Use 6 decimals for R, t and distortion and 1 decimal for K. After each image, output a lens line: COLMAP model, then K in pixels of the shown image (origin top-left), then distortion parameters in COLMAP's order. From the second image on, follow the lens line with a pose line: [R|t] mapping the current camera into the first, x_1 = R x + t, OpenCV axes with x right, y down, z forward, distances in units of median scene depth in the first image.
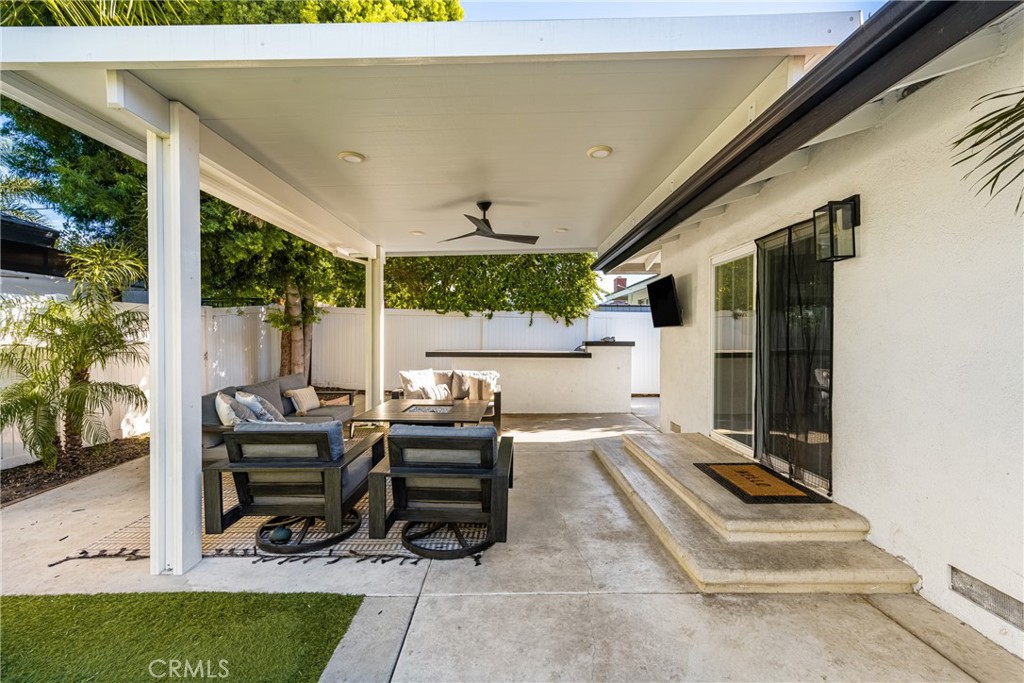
lens RADIAL K [[445.8, 0, 511.5], [0, 445.8, 337.4], [0, 0, 1]] dist [0.001772, 0.000069]
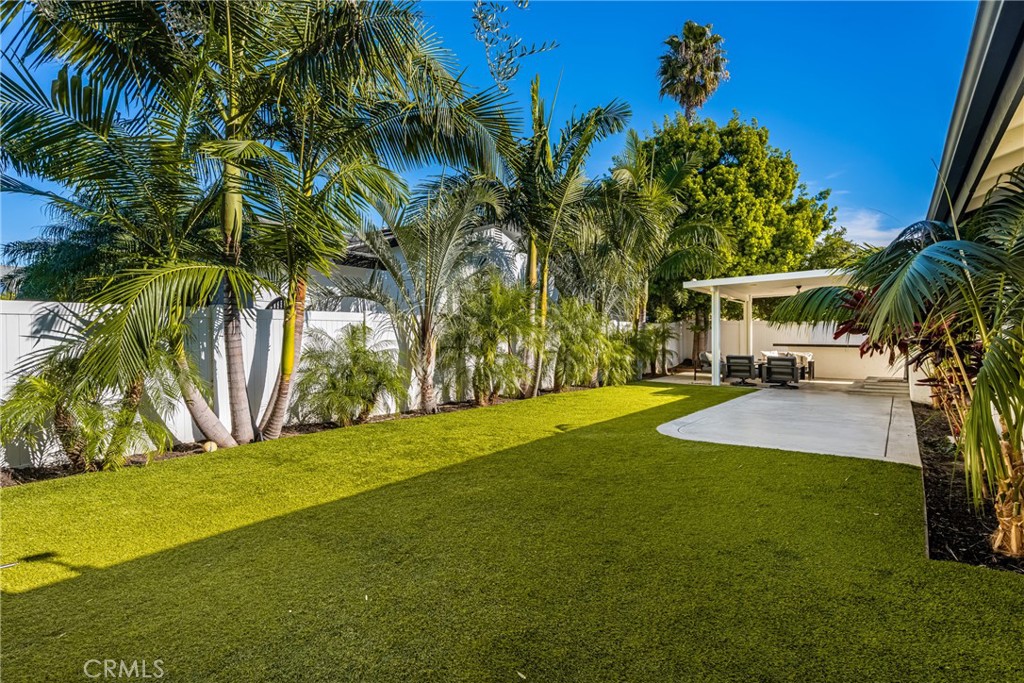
lens RADIAL K [[524.4, 0, 511.8], [0, 524.4, 333.8], [0, 0, 1]] dist [0.001598, 0.000131]
pose [[0.807740, -0.008432, -0.589478, 0.289208], [0.000877, 0.999914, -0.013101, 0.022536], [0.589538, 0.010065, 0.807678, -1.832775]]
